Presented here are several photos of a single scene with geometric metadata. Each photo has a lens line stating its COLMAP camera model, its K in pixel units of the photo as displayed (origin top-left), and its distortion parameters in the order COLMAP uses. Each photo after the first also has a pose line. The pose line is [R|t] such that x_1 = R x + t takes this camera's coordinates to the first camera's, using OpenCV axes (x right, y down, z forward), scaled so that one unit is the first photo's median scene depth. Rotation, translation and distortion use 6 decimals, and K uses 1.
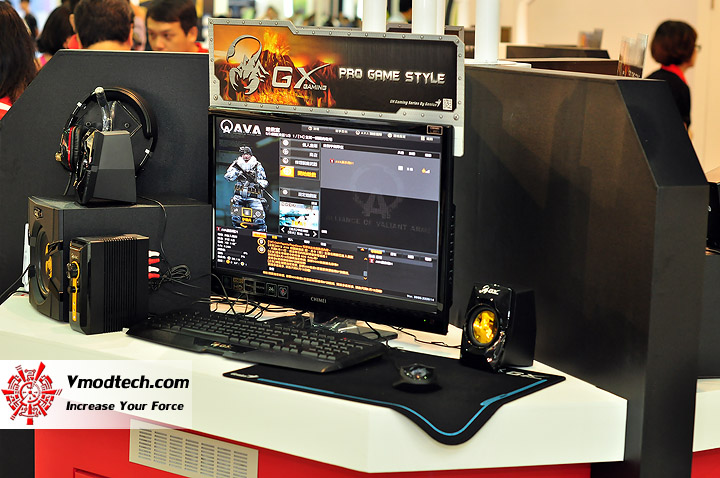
lens RADIAL K [[1525.2, 0, 360.1], [0, 1525.2, 240.6], [0, 0, 1]] dist [-0.202214, 0.000000]
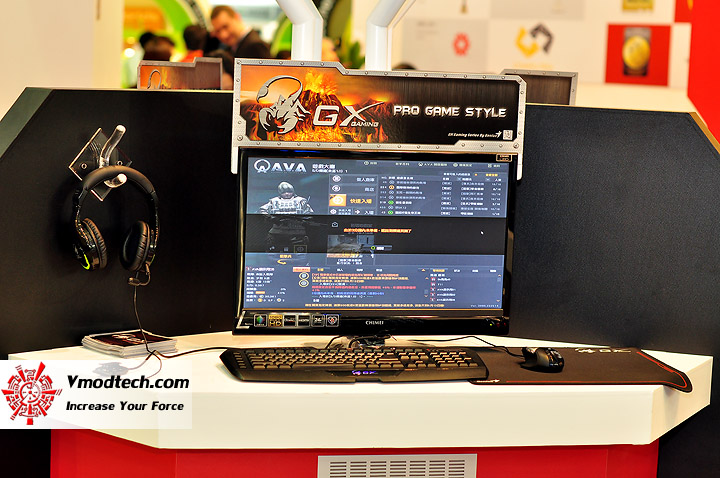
lens RADIAL K [[1525.2, 0, 360.3], [0, 1525.2, 237.0], [0, 0, 1]] dist [-0.202214, 0.000000]
pose [[0.688595, -0.101643, 0.717987, -0.799029], [0.093025, 0.994329, 0.051546, -0.077180], [-0.719154, 0.031297, 0.694145, 0.264814]]
